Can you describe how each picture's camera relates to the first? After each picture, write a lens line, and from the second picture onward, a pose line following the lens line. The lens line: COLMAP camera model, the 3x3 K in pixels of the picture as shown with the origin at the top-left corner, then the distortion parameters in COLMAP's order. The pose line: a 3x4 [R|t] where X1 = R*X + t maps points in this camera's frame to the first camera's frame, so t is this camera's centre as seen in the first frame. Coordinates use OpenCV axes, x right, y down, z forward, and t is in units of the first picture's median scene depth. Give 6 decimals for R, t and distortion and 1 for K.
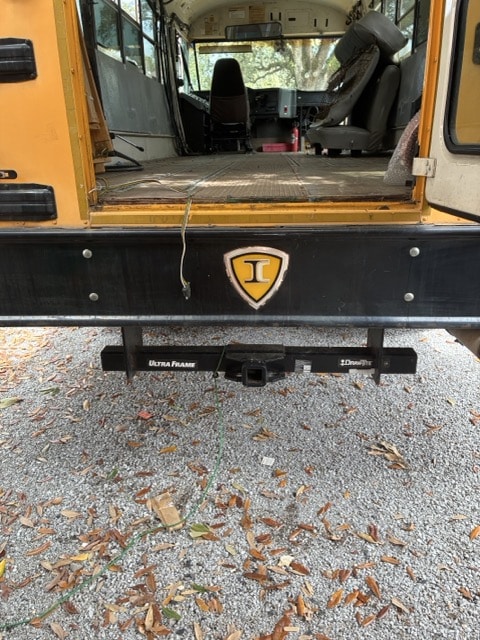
lens RADIAL K [[491.3, 0, 240.0], [0, 491.3, 320.0], [0, 0, 1]] dist [0.037720, -0.010651]
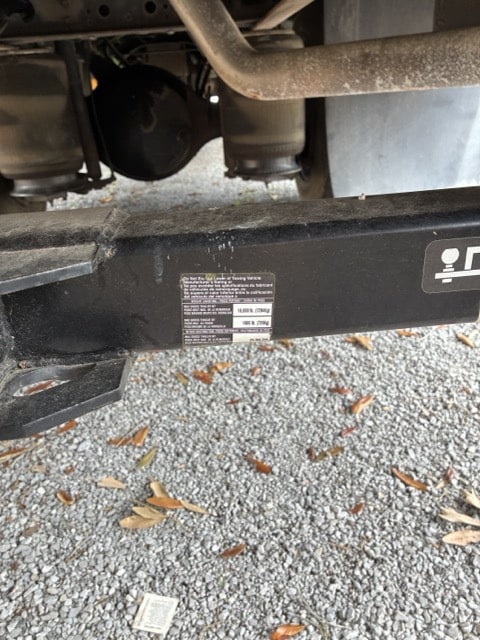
lens RADIAL K [[491.3, 0, 240.0], [0, 491.3, 320.0], [0, 0, 1]] dist [0.037720, -0.010651]
pose [[0.989247, -0.098427, 0.108182, 0.093001], [0.087328, 0.990846, 0.102945, 0.065655], [-0.117325, -0.092391, 0.988787, 0.676023]]
